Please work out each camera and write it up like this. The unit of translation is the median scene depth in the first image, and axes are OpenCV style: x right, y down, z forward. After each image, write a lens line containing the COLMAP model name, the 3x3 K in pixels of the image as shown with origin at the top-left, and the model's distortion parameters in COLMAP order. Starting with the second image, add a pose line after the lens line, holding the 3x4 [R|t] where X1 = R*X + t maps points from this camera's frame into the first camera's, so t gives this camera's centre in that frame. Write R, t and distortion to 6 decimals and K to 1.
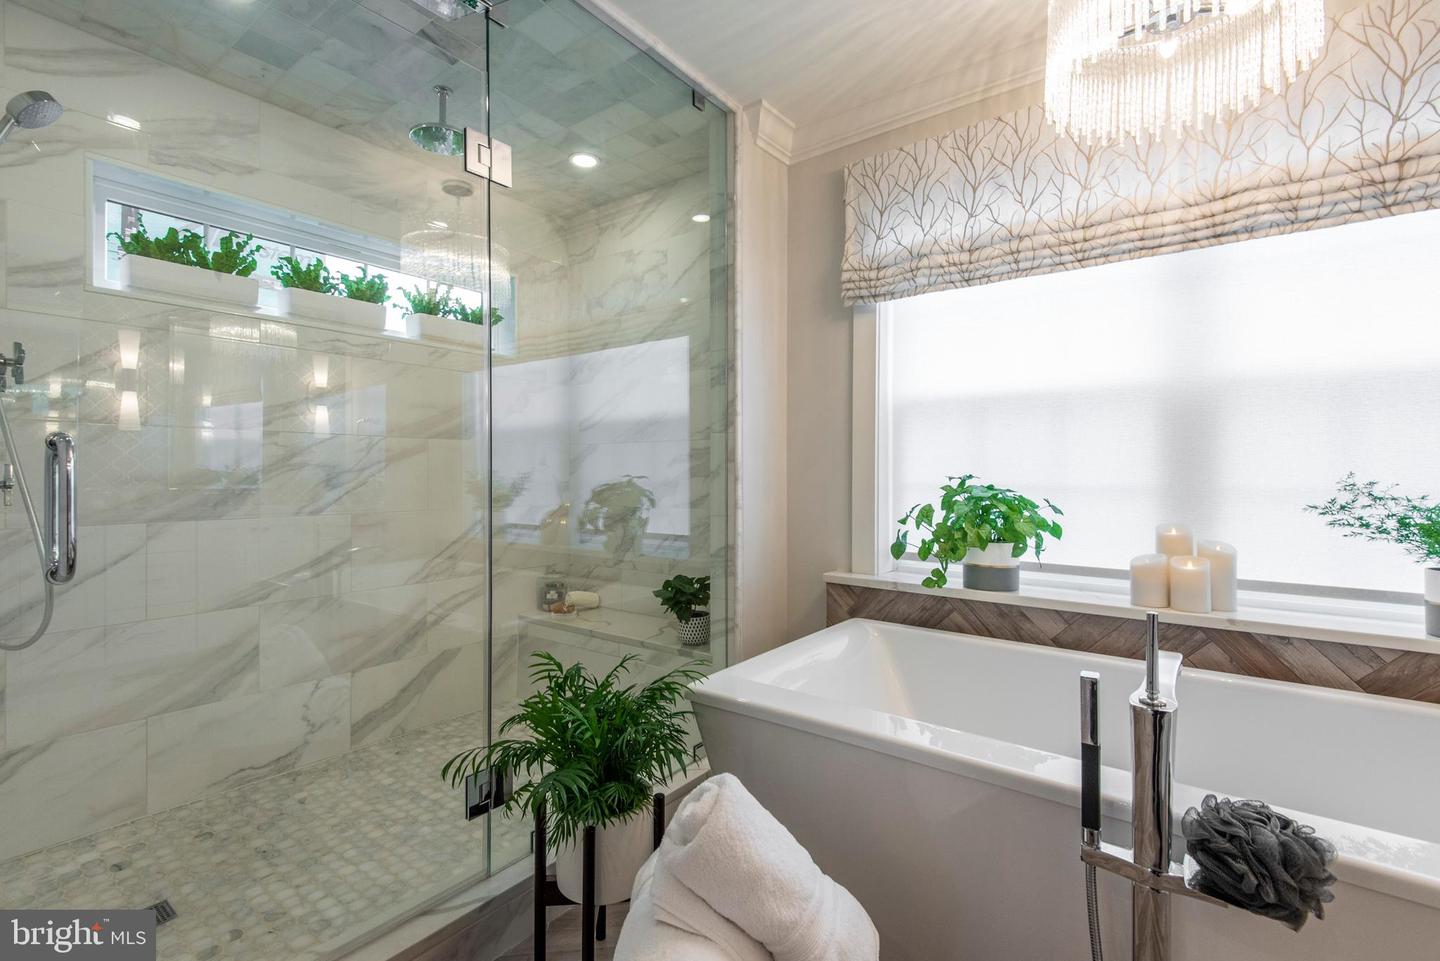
lens RADIAL K [[640.4, 0, 720.0], [0, 640.4, 480.5], [0, 0, 1]] dist [0.016889, -0.019062]
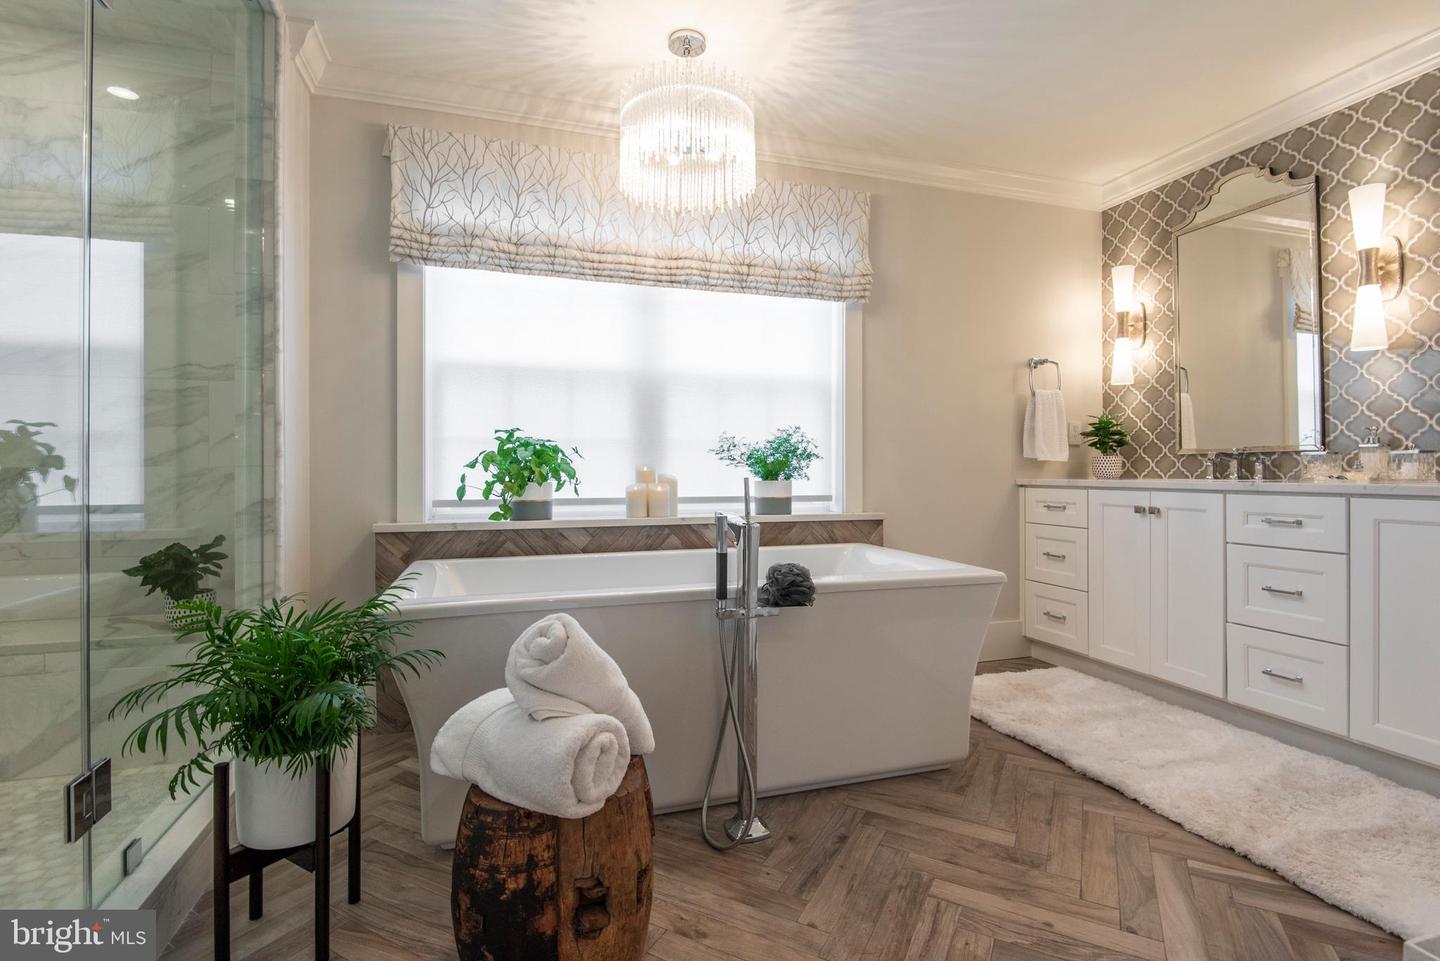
lens RADIAL K [[669.0, 0, 720.0], [0, 669.0, 480.5], [0, 0, 1]] dist [0.003295, -0.014564]
pose [[0.561687, -0.012101, 0.827261, -0.450378], [0.011374, 0.999911, 0.006904, 0.087328], [-0.827272, 0.005532, 0.561775, -0.033494]]
